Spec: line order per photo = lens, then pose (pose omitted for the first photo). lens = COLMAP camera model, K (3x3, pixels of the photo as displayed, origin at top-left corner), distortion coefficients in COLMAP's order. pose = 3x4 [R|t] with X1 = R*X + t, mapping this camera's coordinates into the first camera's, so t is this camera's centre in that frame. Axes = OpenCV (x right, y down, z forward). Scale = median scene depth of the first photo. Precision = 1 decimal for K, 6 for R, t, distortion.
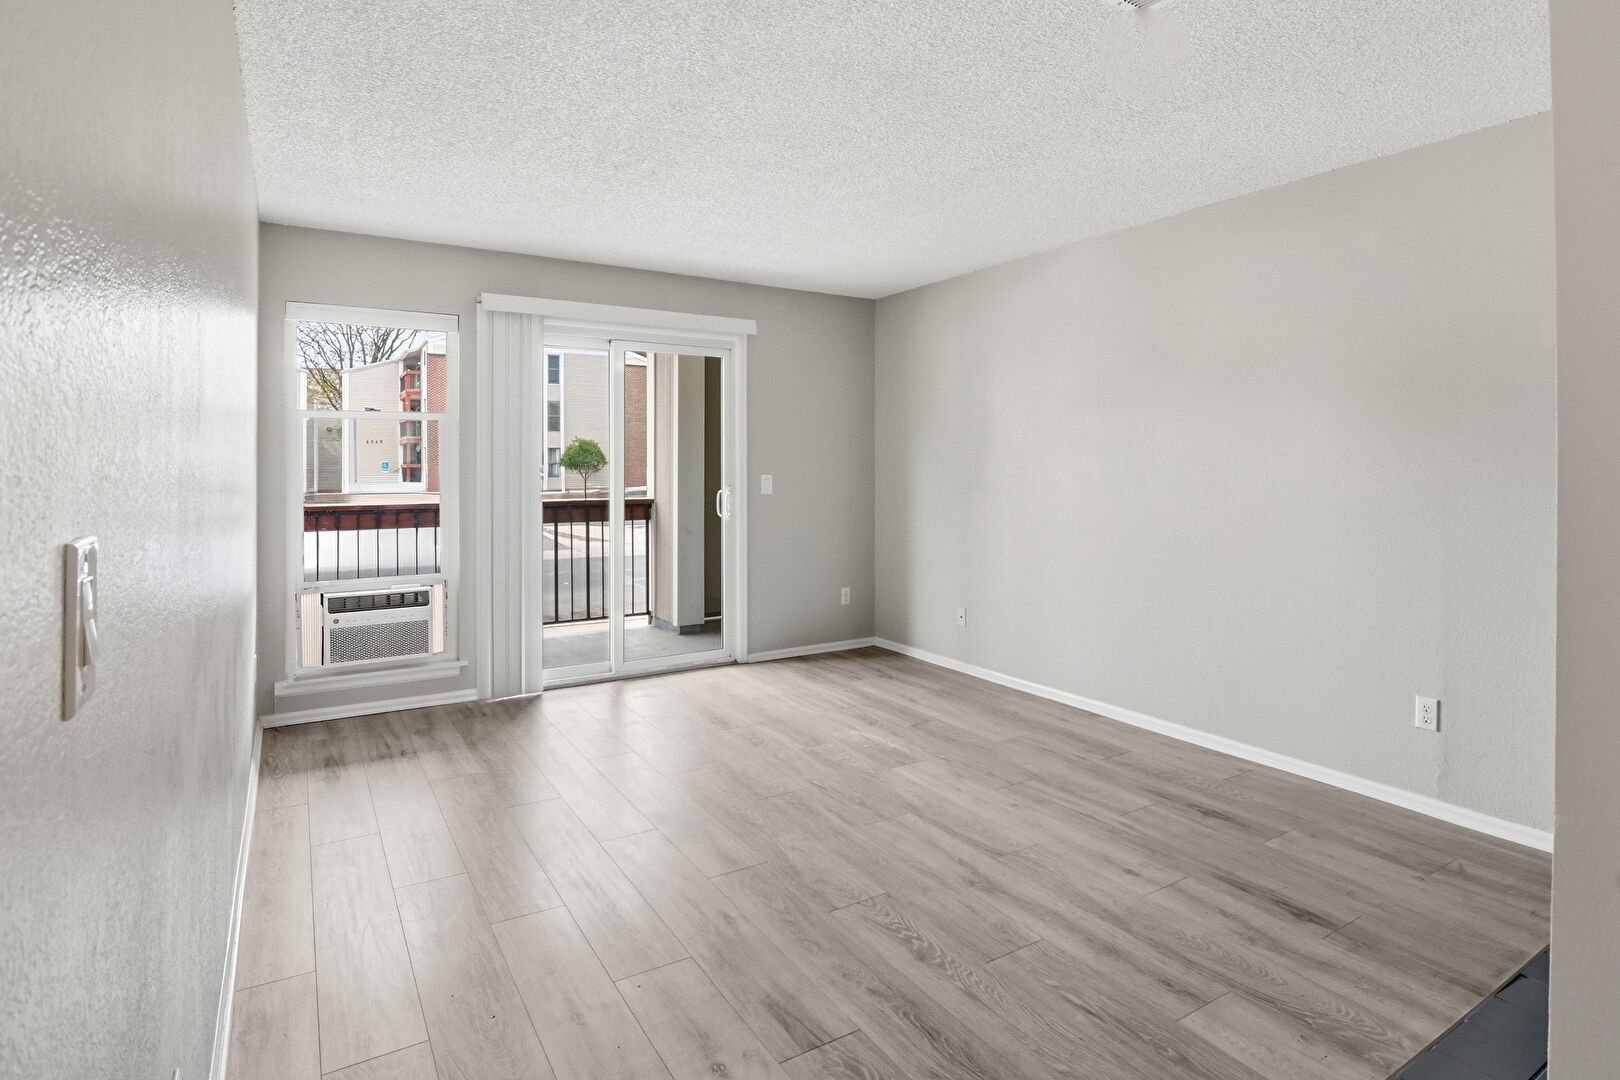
lens RADIAL K [[836.2, 0, 807.5], [0, 836.2, 457.2], [0, 0, 1]] dist [-0.003052, -0.000552]
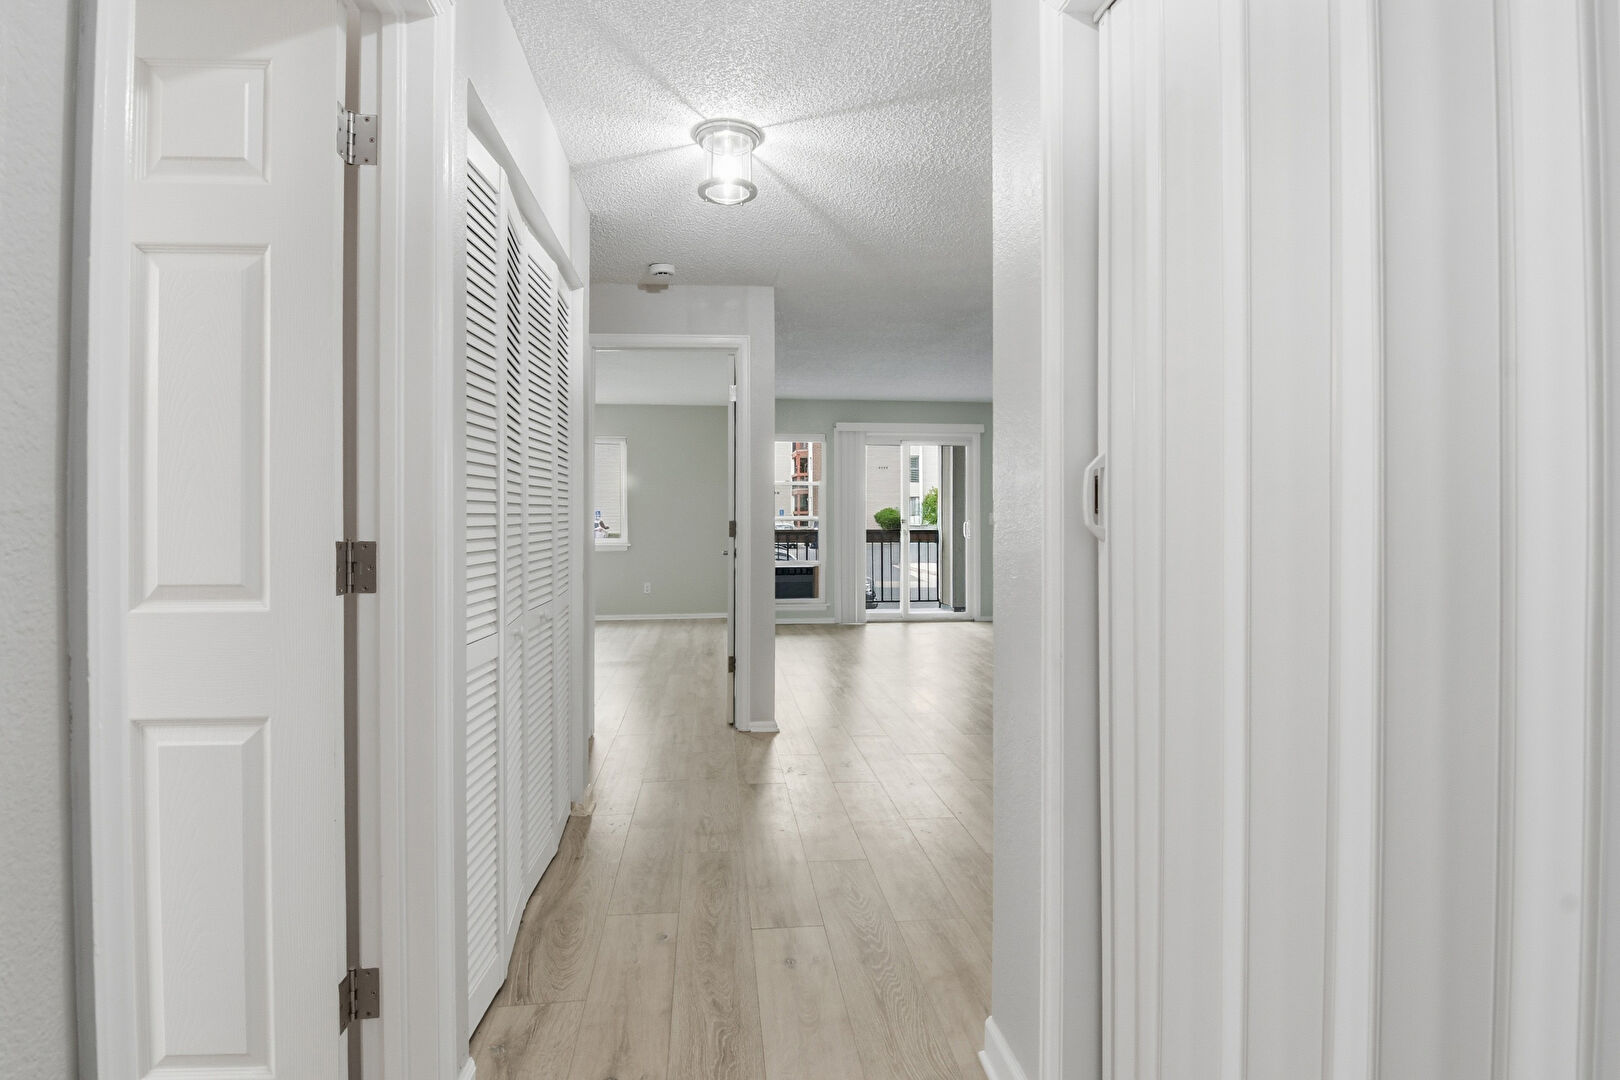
lens RADIAL K [[794.5, 0, 801.5], [0, 794.5, 516.4], [0, 0, 1]] dist [-0.021407, -0.000446]
pose [[0.904245, 0.003370, -0.427000, 0.291531], [0.002658, 0.999905, 0.013519, 0.003970], [0.427005, -0.013360, 0.904151, -0.636983]]
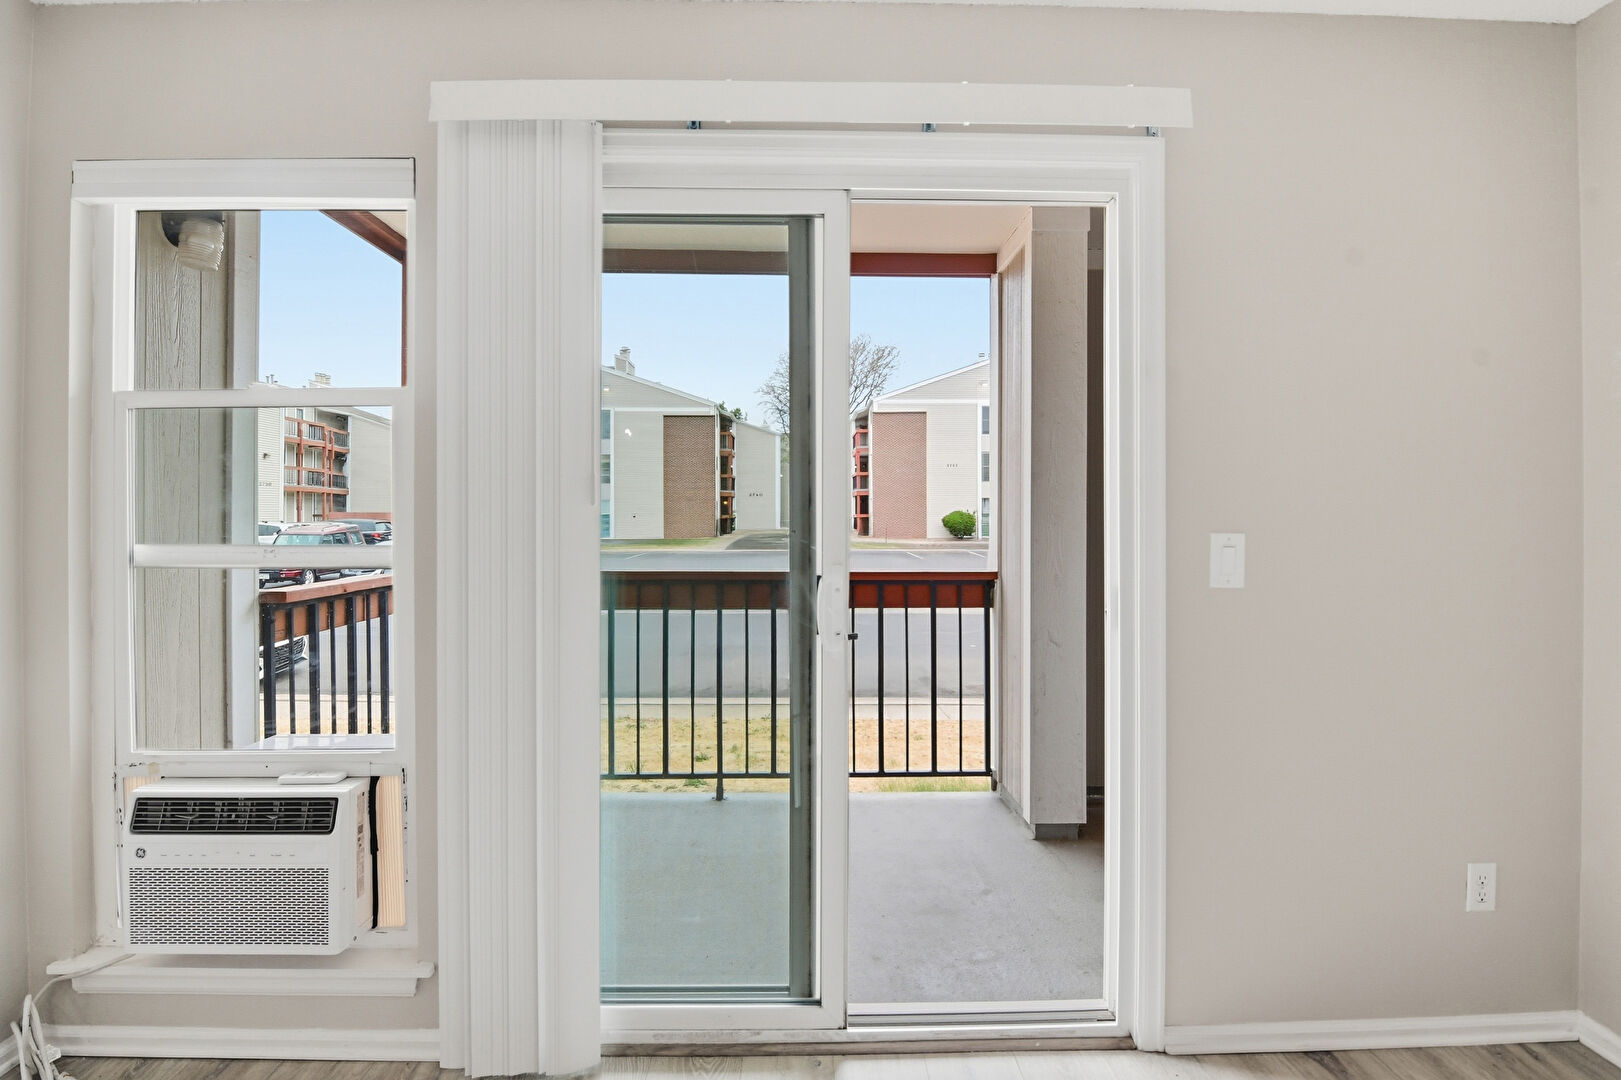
lens RADIAL K [[795.0, 0, 802.0], [0, 795.0, 516.4], [0, 0, 1]] dist [-0.021407, -0.000446]
pose [[0.858935, 0.000520, -0.512084, -0.032407], [0.005204, 0.999939, 0.009743, 0.009651], [0.512058, -0.011034, 0.858880, 0.621918]]
